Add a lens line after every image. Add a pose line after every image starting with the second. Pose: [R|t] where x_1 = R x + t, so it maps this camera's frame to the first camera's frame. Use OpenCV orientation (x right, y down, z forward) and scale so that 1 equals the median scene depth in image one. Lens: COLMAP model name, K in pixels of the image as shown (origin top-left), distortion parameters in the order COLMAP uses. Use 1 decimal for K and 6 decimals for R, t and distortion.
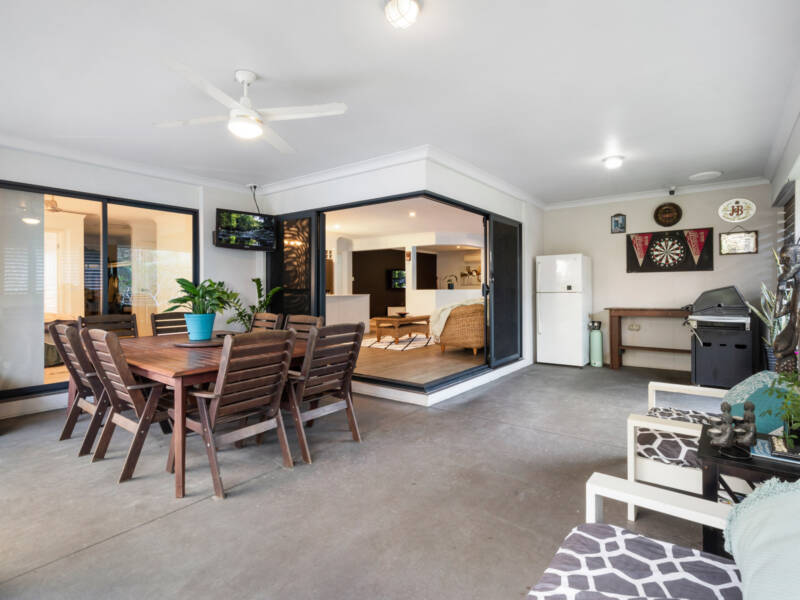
lens RADIAL K [[412.5, 0, 400.0], [0, 412.5, 300.0], [0, 0, 1]] dist [-0.003580, -0.000479]
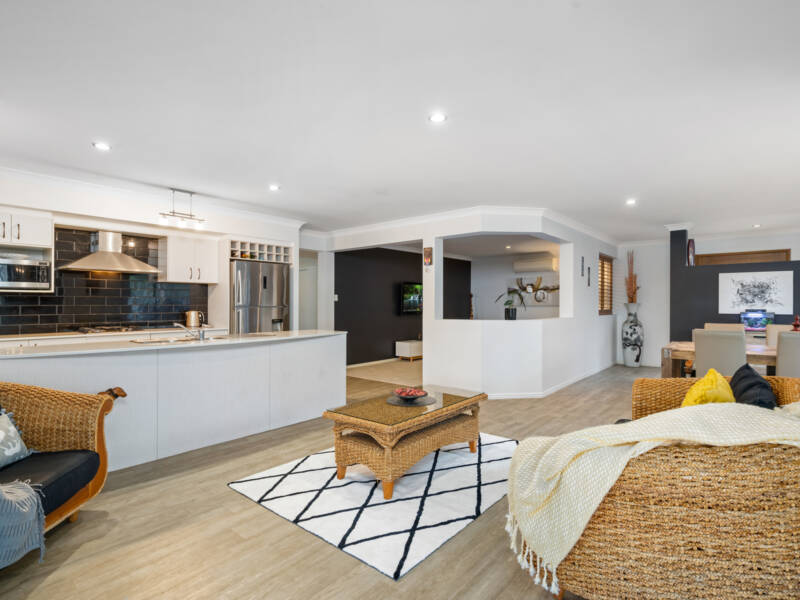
lens RADIAL K [[412.5, 0, 400.0], [0, 412.5, 300.0], [0, 0, 1]] dist [-0.003580, -0.000479]
pose [[0.998846, 0.002941, -0.047945, 0.008596], [-0.004710, 0.999311, -0.036828, -0.027714], [0.047804, 0.037011, 0.998171, 0.426530]]
